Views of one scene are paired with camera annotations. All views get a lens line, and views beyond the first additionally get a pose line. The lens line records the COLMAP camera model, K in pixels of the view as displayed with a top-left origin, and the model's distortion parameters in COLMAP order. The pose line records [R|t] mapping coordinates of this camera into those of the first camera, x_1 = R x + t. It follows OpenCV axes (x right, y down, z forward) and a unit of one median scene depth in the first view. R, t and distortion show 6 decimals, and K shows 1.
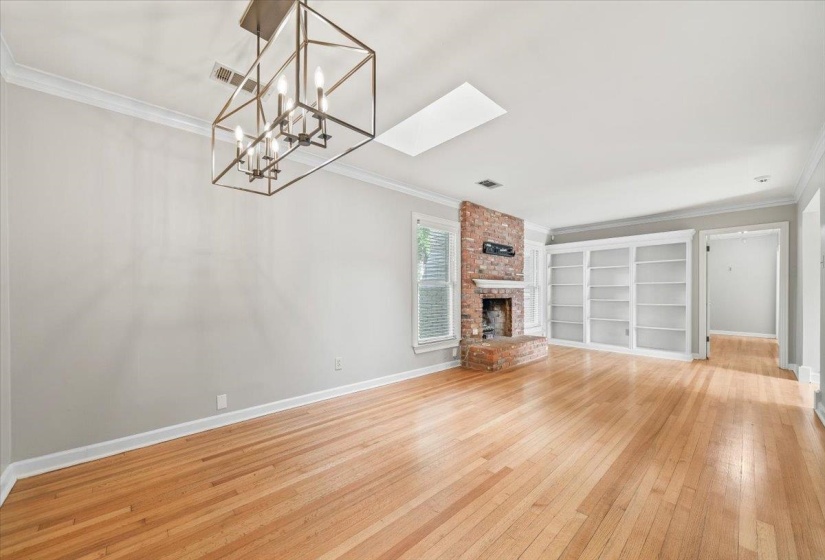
lens RADIAL K [[308.4, 0, 407.4], [0, 308.4, 290.1], [0, 0, 1]] dist [-0.001090, -0.000054]
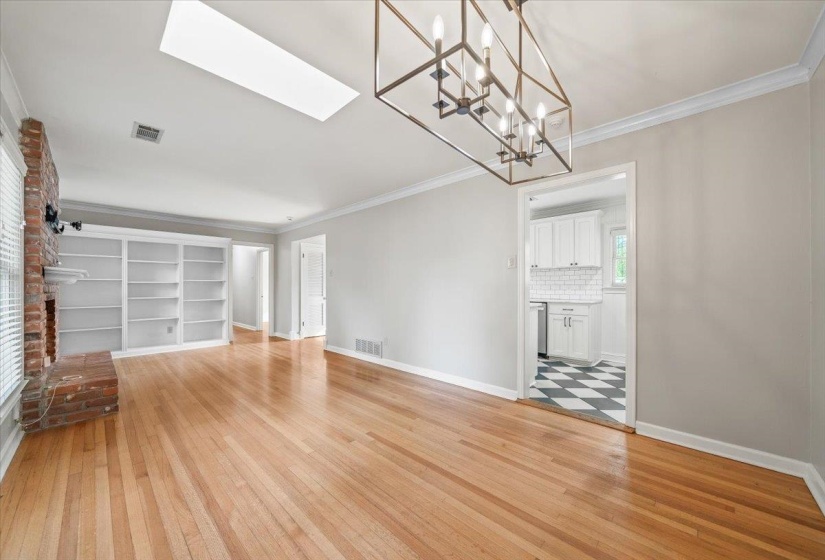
lens RADIAL K [[303.1, 0, 405.2], [0, 303.1, 287.9], [0, 0, 1]] dist [-0.007999, -0.000097]
pose [[-0.065254, -0.002109, 0.997866, -0.353210], [-0.001123, 0.999997, 0.002040, 0.000272], [-0.997868, -0.000988, -0.065256, 0.376480]]
